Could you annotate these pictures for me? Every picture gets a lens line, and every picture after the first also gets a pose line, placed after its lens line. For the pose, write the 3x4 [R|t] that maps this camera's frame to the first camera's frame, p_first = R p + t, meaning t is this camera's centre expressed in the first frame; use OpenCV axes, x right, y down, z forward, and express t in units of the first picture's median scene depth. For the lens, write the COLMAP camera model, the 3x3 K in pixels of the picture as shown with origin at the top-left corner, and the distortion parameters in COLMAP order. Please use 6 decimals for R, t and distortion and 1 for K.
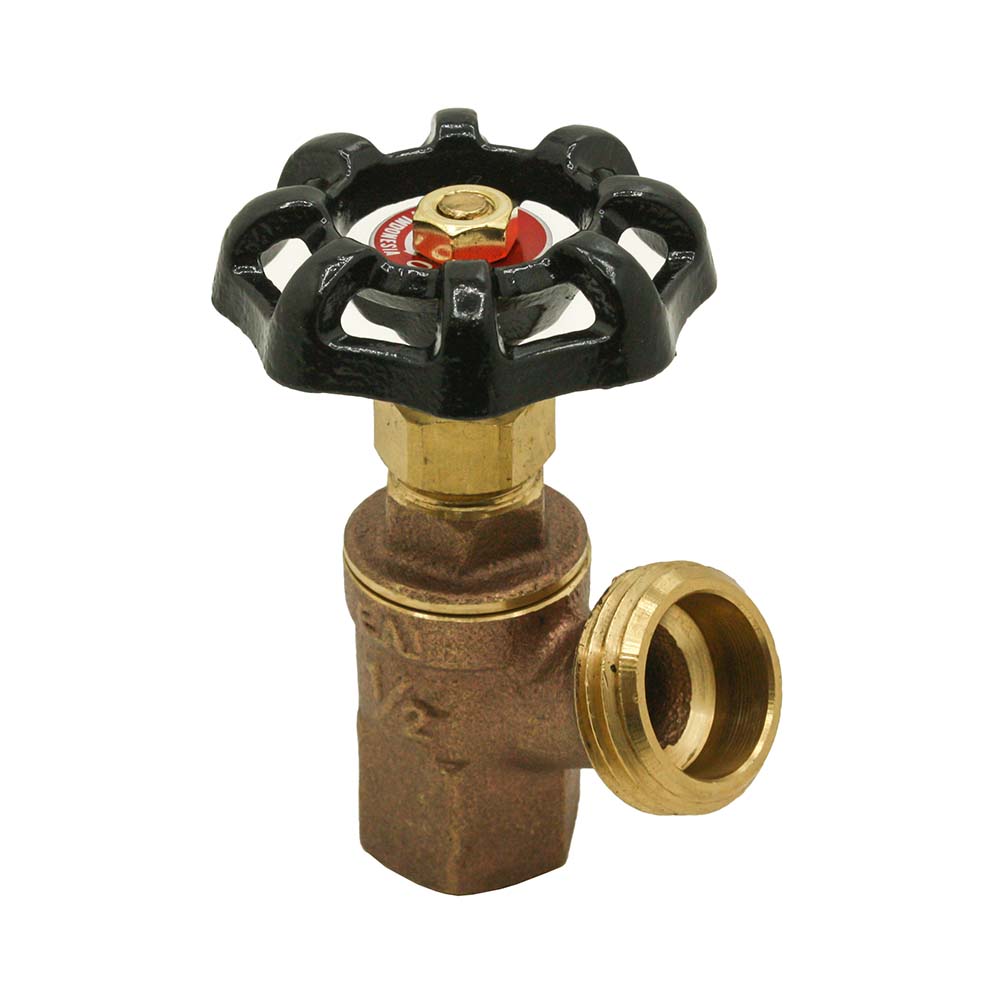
lens RADIAL K [[2450.8, 0, 500.0], [0, 2450.8, 500.0], [0, 0, 1]] dist [-0.056369, 0.211253]
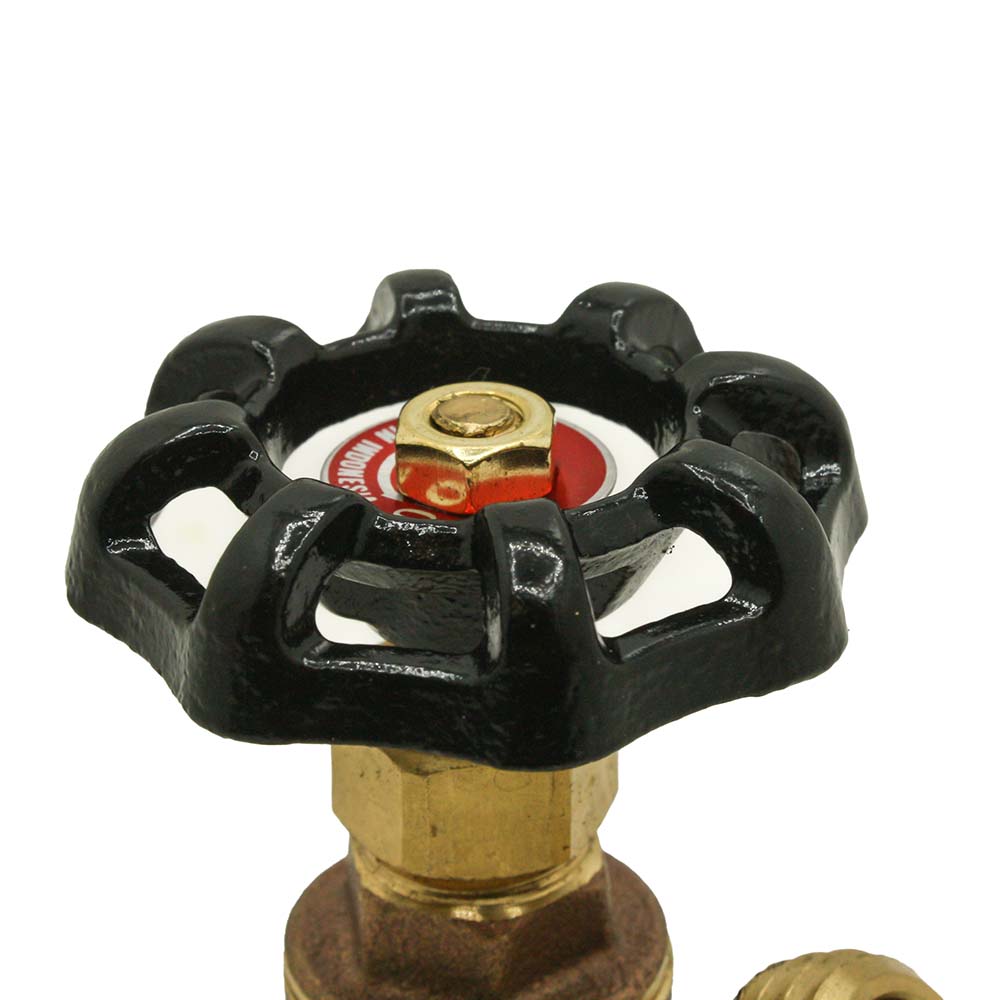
lens RADIAL K [[2450.8, 0, 500.0], [0, 2450.8, 500.0], [0, 0, 1]] dist [-0.056369, 0.211253]
pose [[0.985705, -0.071895, 0.152372, -0.101657], [0.086492, 0.992047, -0.091440, -0.040813], [-0.144586, 0.103312, 0.984084, 0.382959]]
